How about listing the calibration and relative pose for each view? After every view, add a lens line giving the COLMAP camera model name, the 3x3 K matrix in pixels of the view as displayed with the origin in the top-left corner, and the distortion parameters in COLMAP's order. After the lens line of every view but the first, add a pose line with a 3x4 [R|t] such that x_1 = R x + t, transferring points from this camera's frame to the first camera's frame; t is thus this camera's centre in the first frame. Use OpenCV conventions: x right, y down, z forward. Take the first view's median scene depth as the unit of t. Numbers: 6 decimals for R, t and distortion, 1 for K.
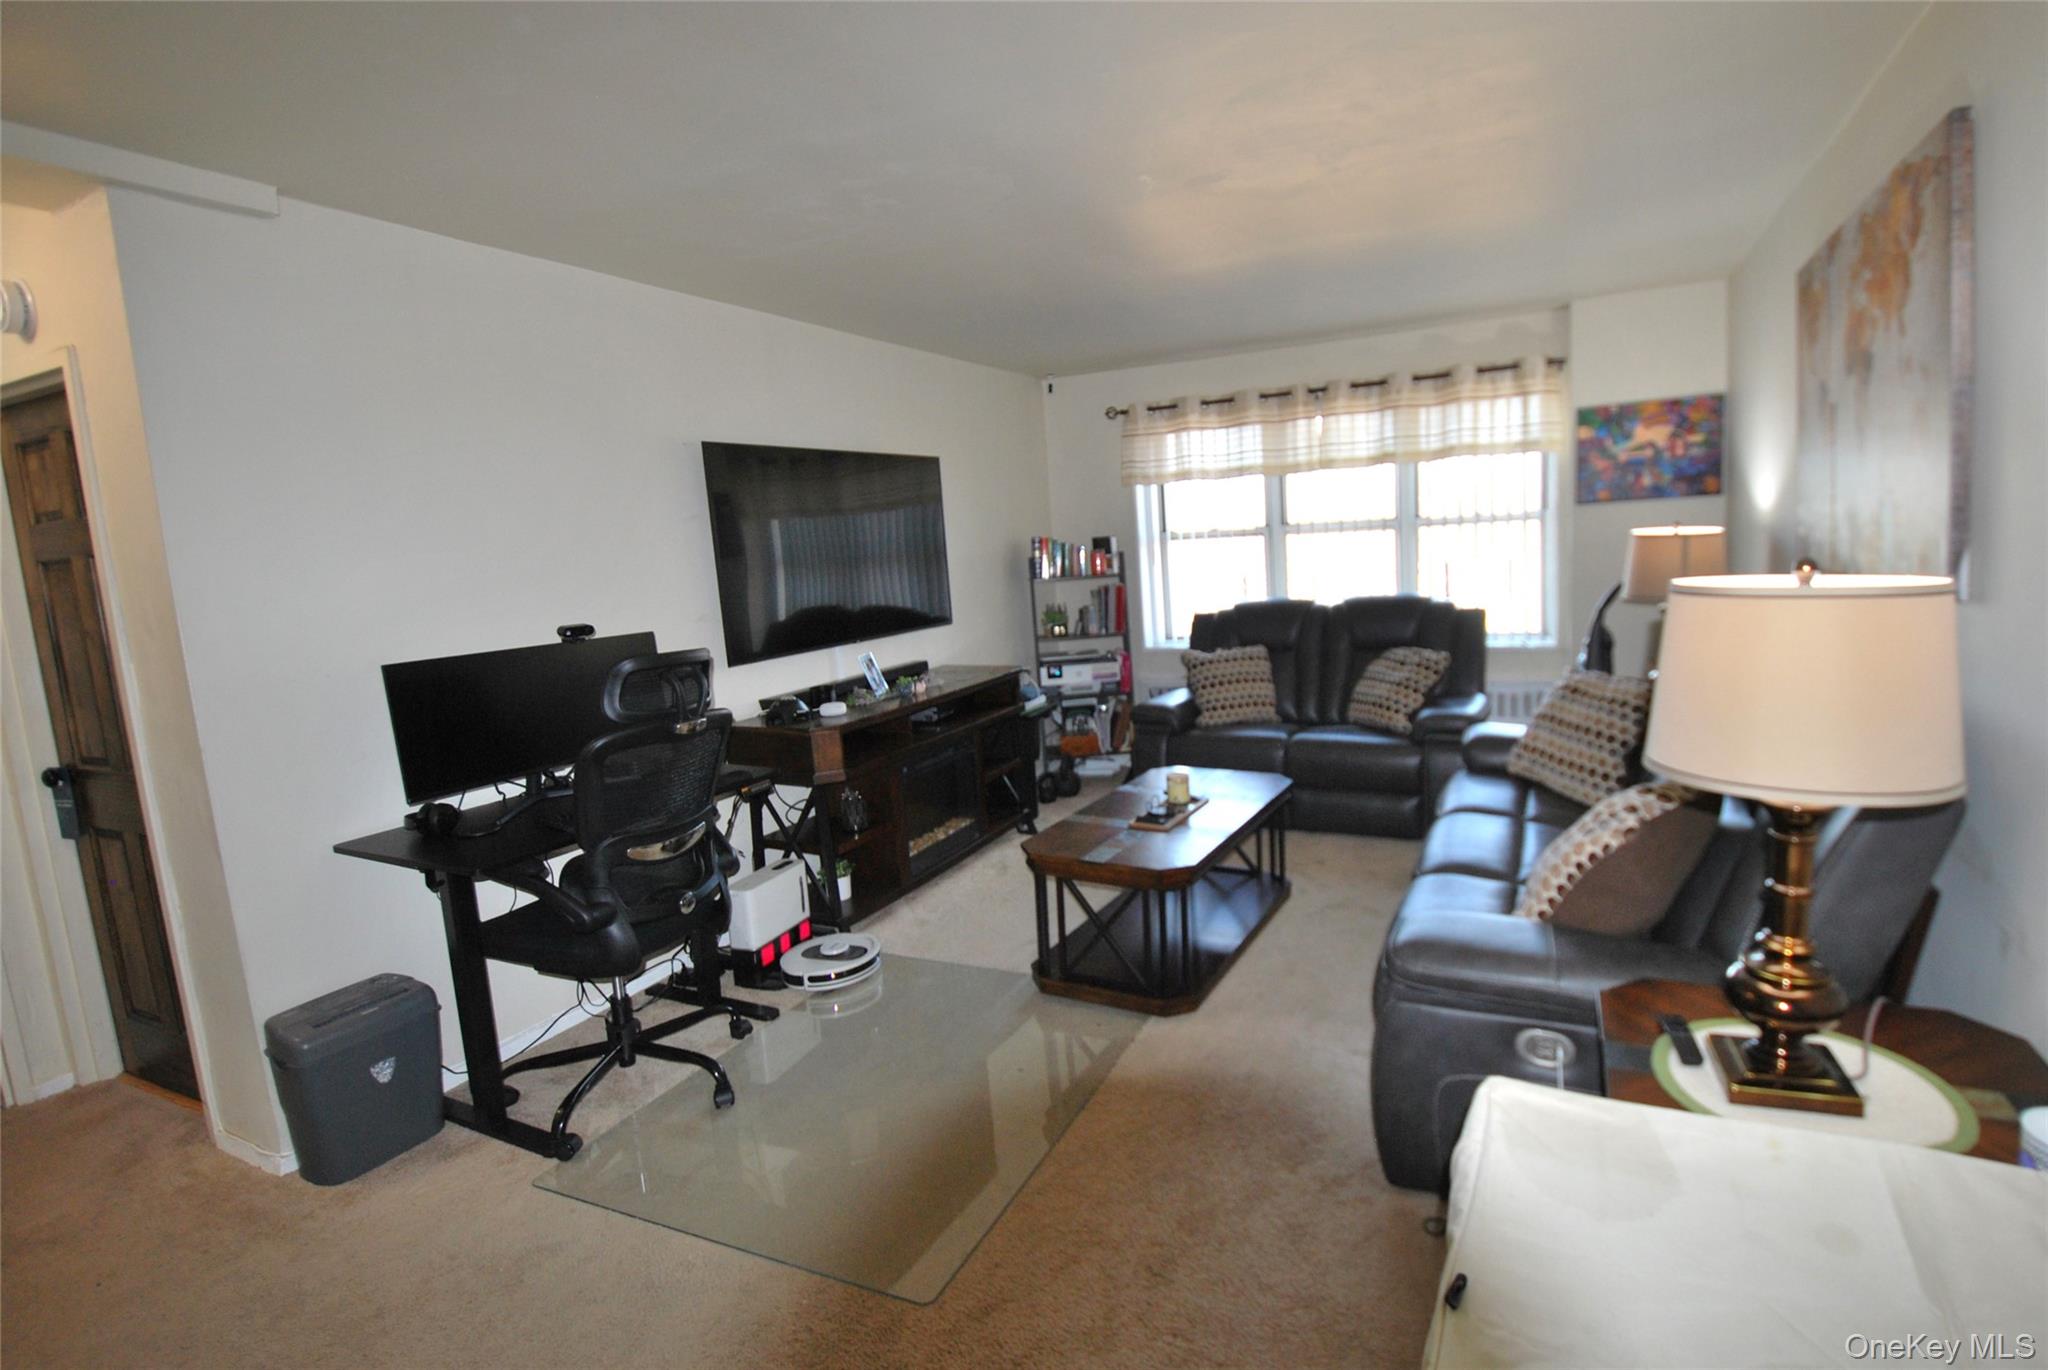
lens RADIAL K [[987.1, 0, 1108.1], [0, 987.1, 666.4], [0, 0, 1]] dist [0.020981, -0.022840]
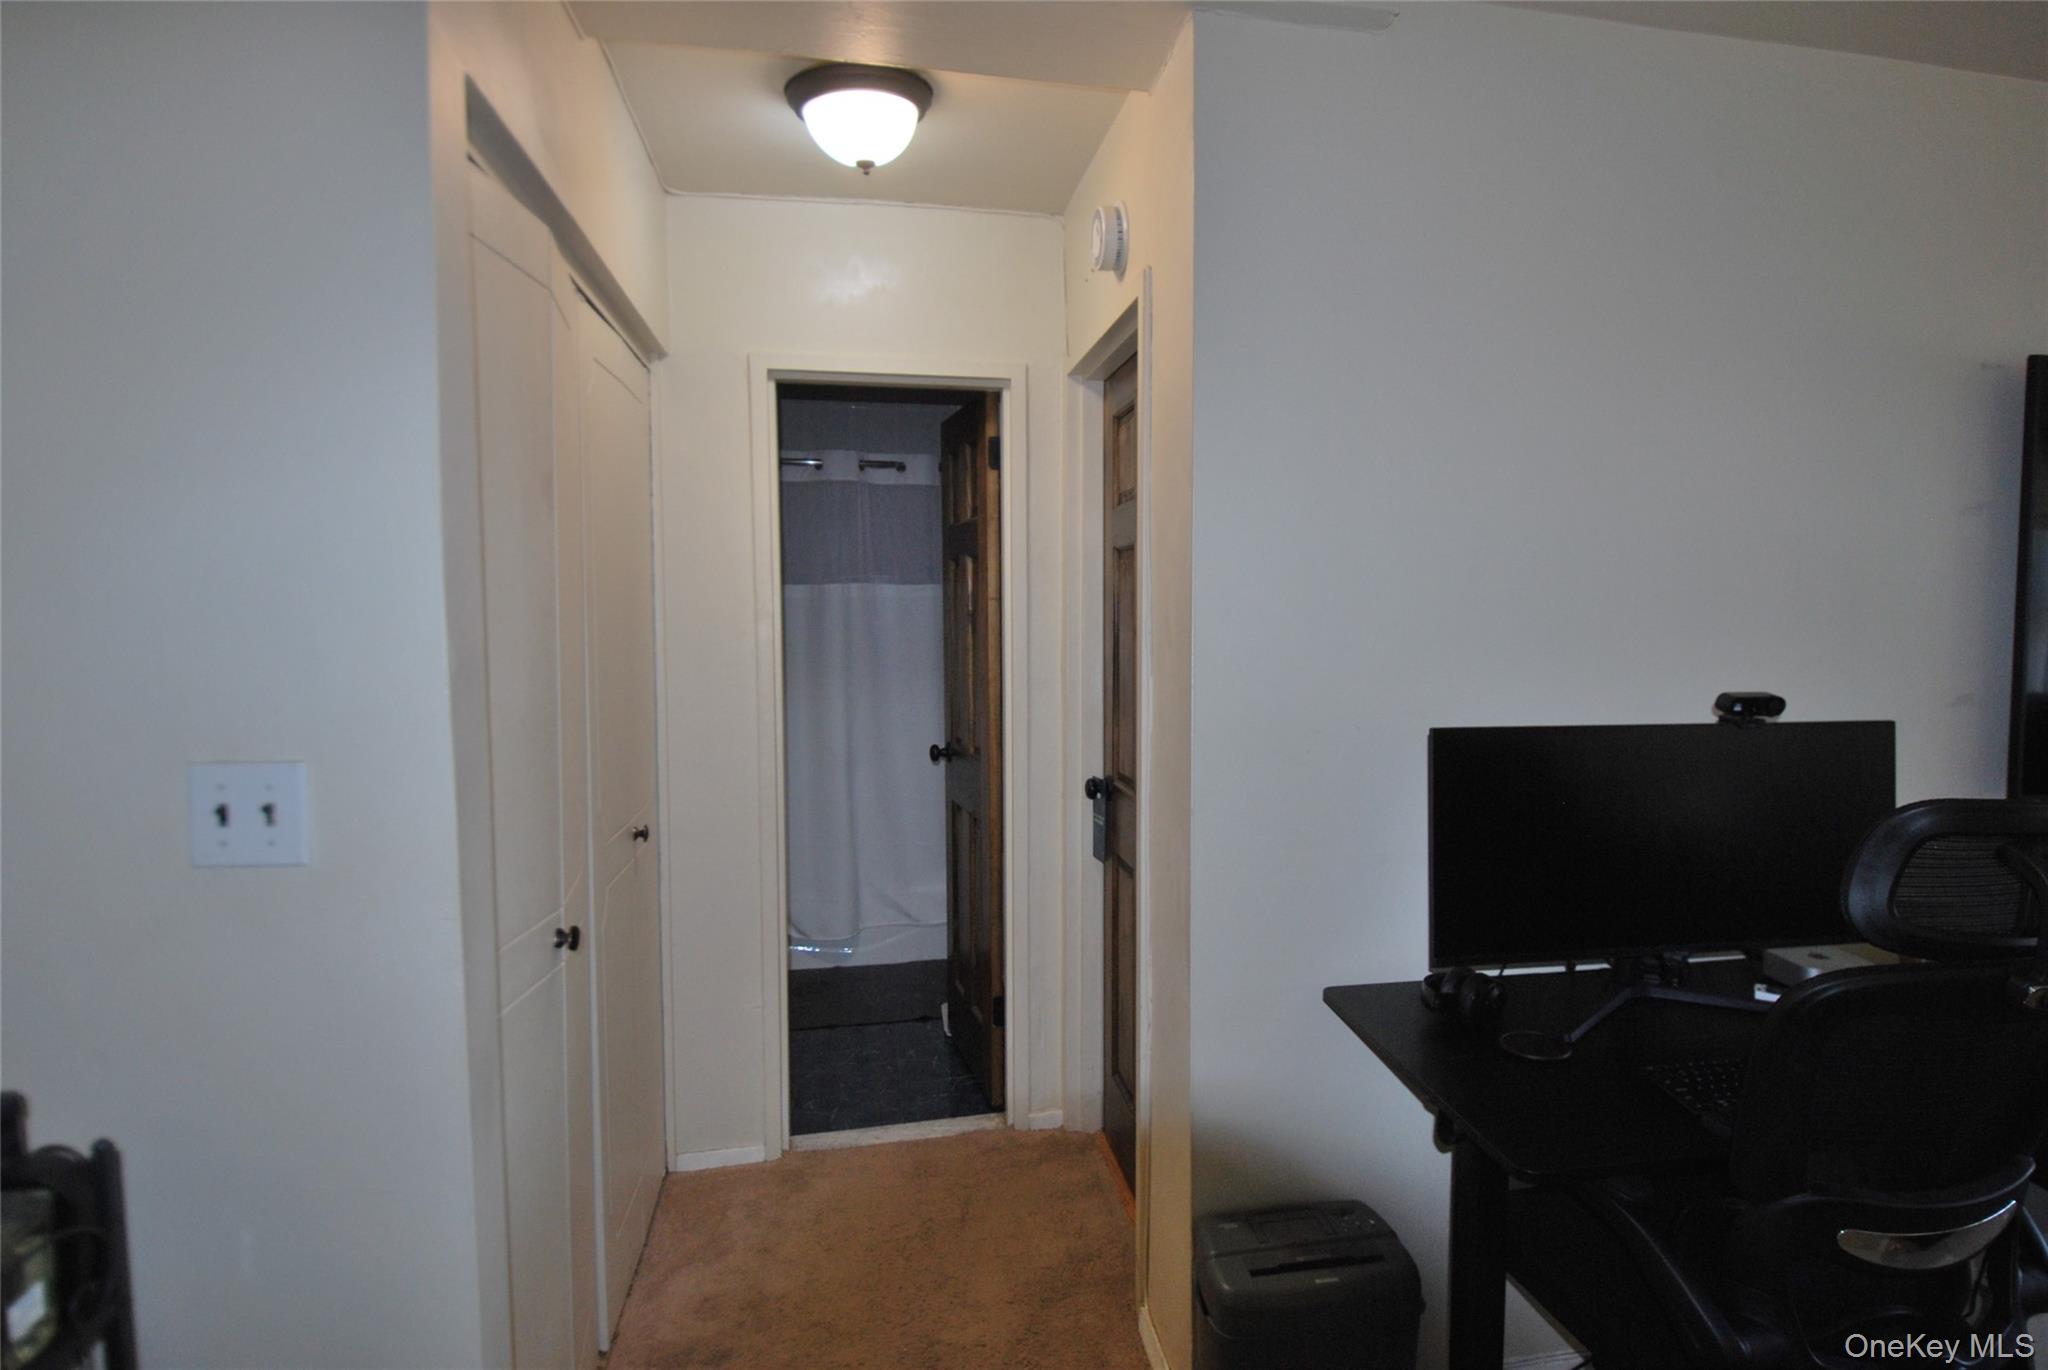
lens RADIAL K [[1126.3, 0, 1080.7], [0, 1126.3, 689.6], [0, 0, 1]] dist [0.037218, -0.000020]
pose [[0.595138, 0.117725, -0.794954, -0.187195], [-0.140105, 0.989262, 0.041611, -0.013264], [0.791316, 0.086612, 0.605241, 0.245984]]
